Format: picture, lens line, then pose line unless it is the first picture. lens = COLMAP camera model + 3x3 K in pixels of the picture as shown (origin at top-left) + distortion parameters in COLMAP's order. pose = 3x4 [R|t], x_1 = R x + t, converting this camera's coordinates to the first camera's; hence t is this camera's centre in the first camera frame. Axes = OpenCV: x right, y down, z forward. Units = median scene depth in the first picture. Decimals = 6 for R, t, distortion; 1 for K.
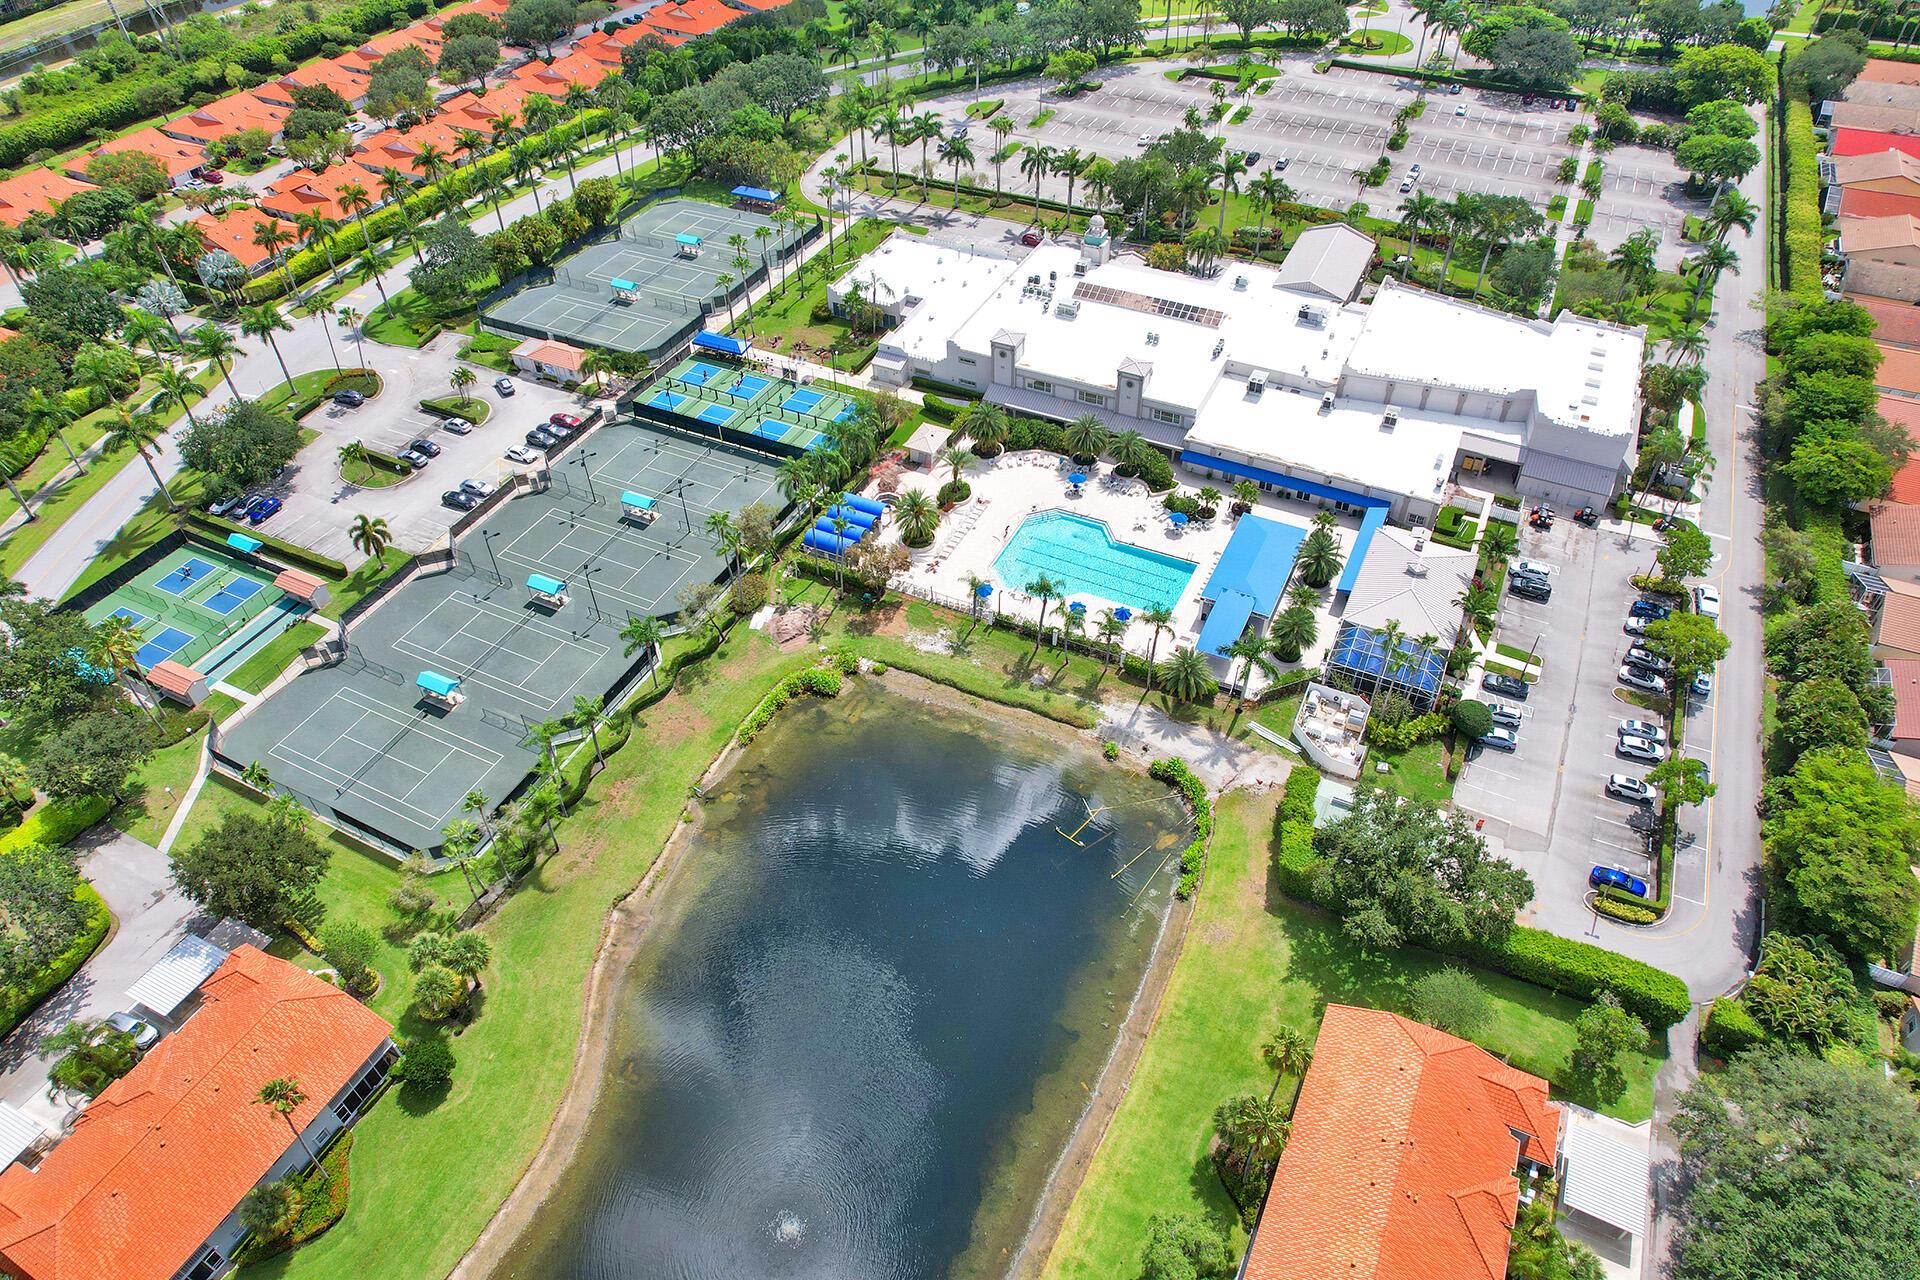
lens RADIAL K [[1215.0, 0, 960.0], [0, 1215.0, 640.0], [0, 0, 1]] dist [-0.036653, -0.000211]
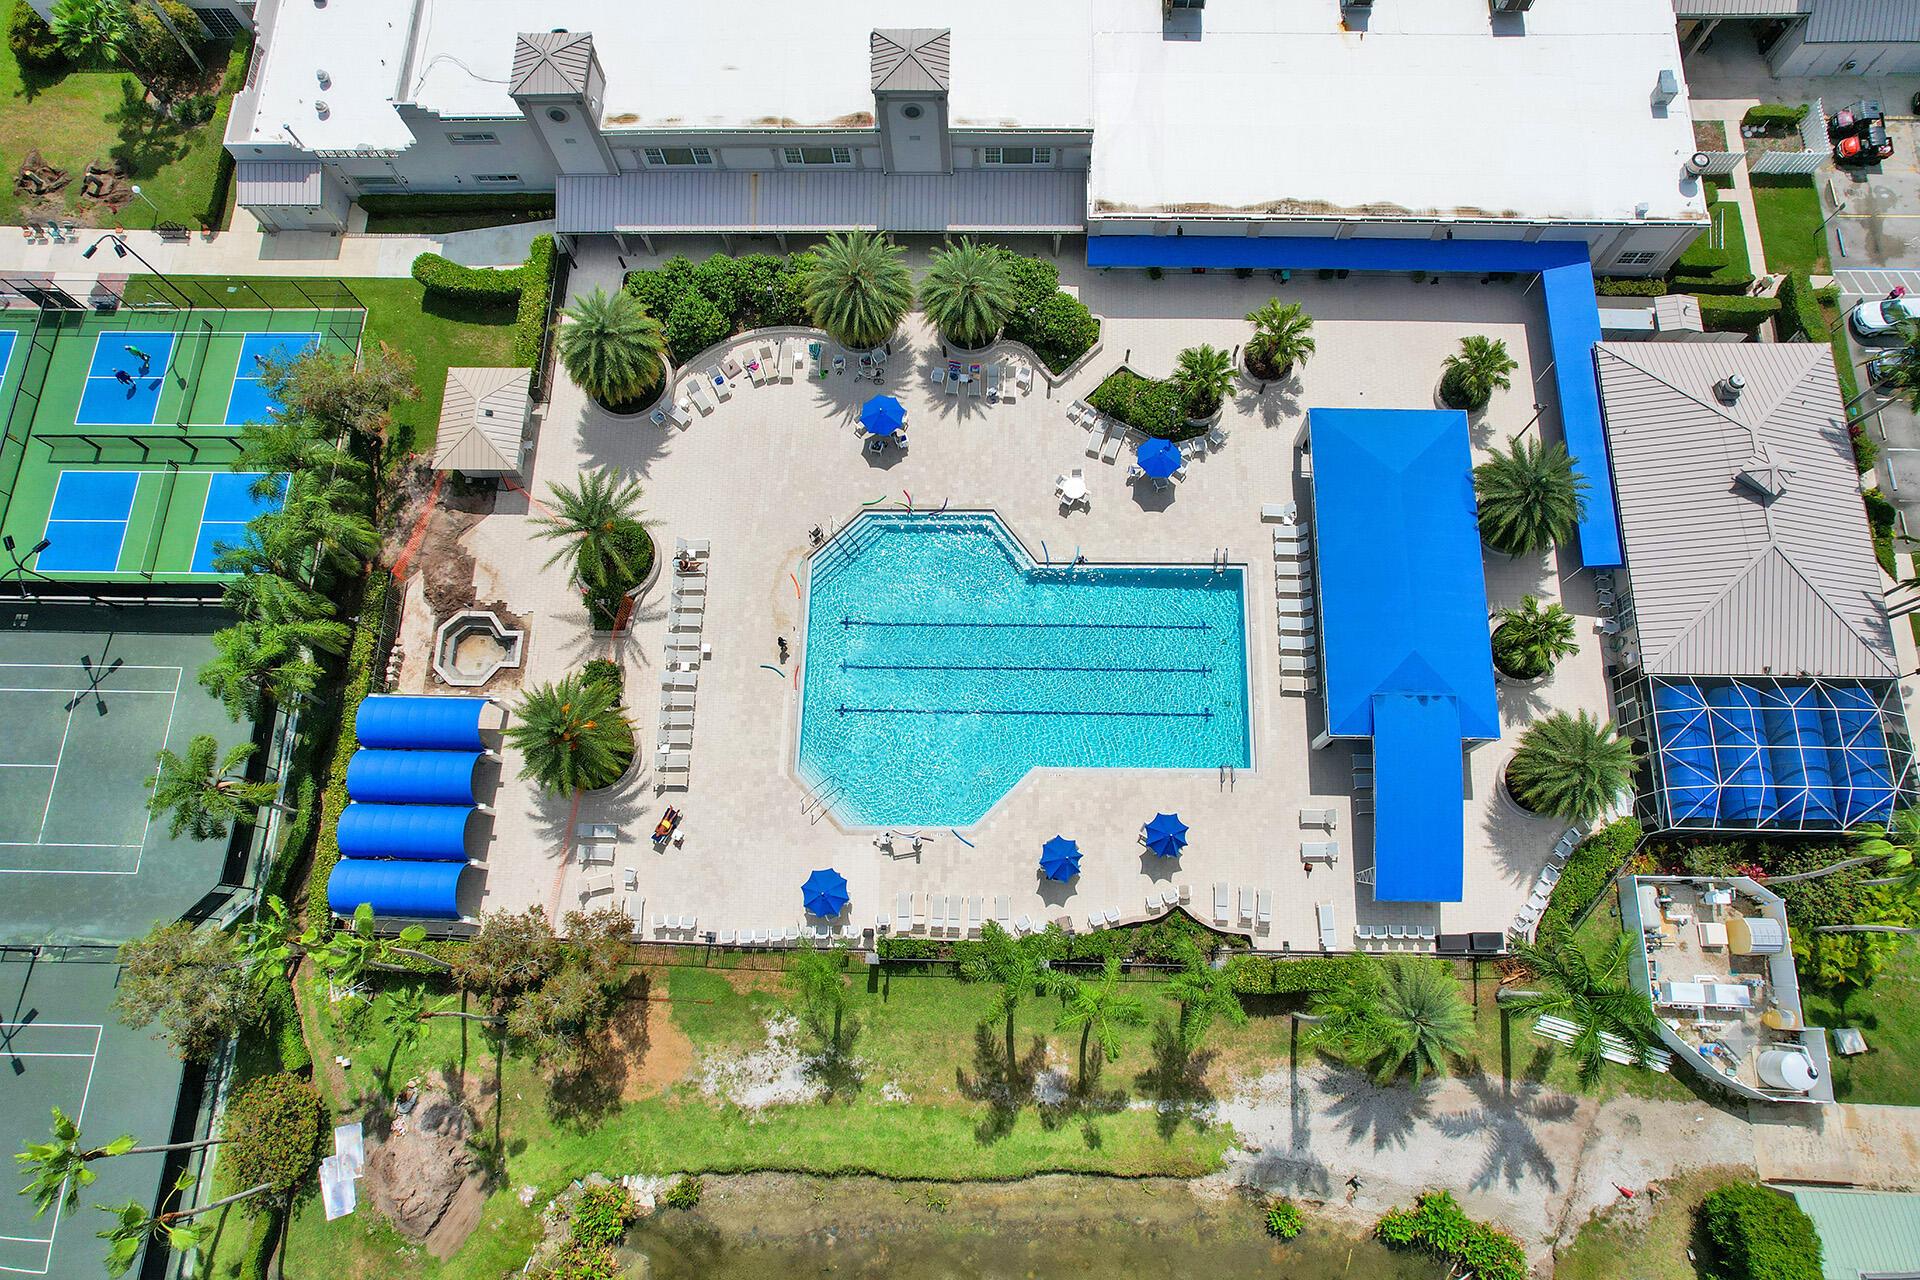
lens RADIAL K [[1235.0, 0, 953.9], [0, 1235.0, 633.6], [0, 0, 1]] dist [-0.090978, 0.081411]
pose [[0.908589, -0.402843, 0.110377, 0.041670], [0.297340, 0.809393, 0.506430, -0.264523], [-0.293350, -0.427317, 0.855188, 0.585108]]
